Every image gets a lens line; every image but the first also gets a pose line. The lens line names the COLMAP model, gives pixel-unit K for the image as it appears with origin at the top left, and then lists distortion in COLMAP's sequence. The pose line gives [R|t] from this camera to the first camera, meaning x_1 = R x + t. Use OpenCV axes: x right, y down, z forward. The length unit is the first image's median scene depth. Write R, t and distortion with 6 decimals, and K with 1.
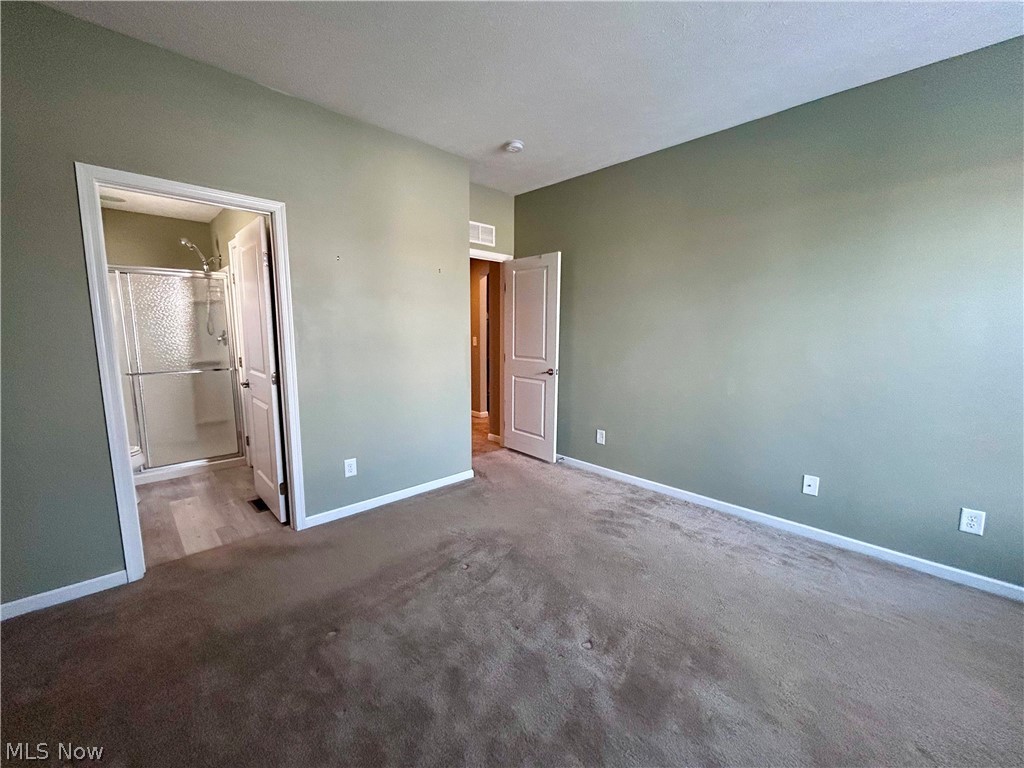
lens RADIAL K [[415.3, 0, 511.0], [0, 415.3, 384.8], [0, 0, 1]] dist [-0.004154, 0.001042]
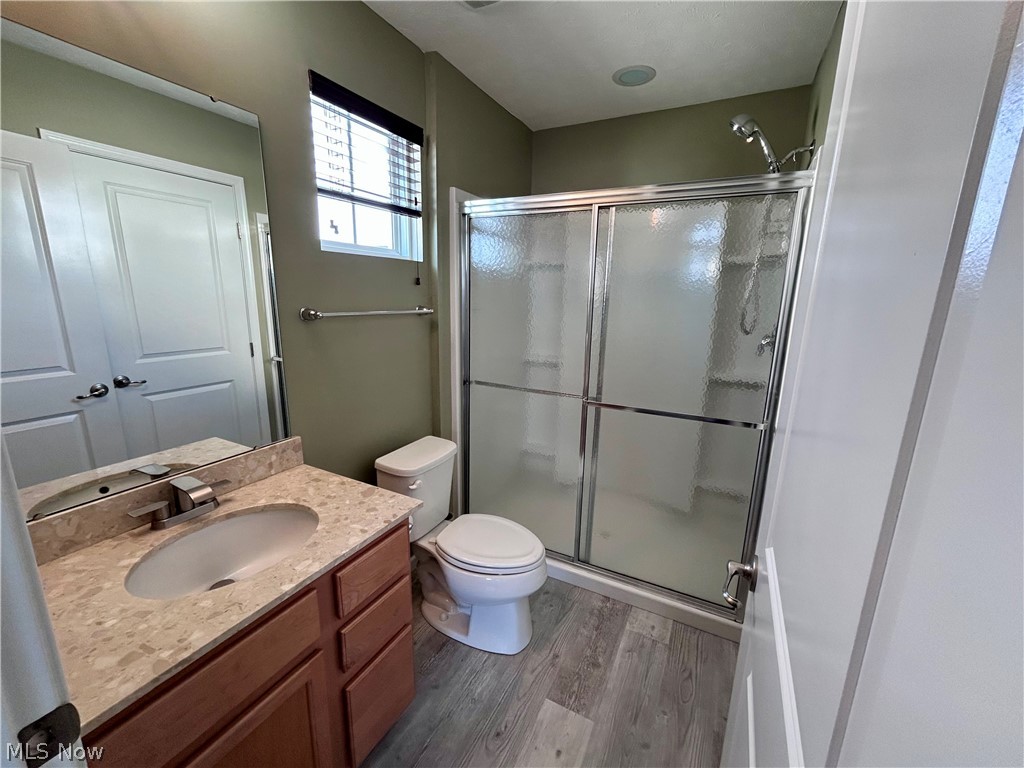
lens RADIAL K [[415.3, 0, 510.7], [0, 415.3, 382.8], [0, 0, 1]] dist [-0.004154, 0.001042]
pose [[0.332770, 0.204636, -0.920537, -0.396194], [-0.153359, 0.974919, 0.161287, -0.105816], [0.930454, 0.087501, 0.355806, 0.628789]]
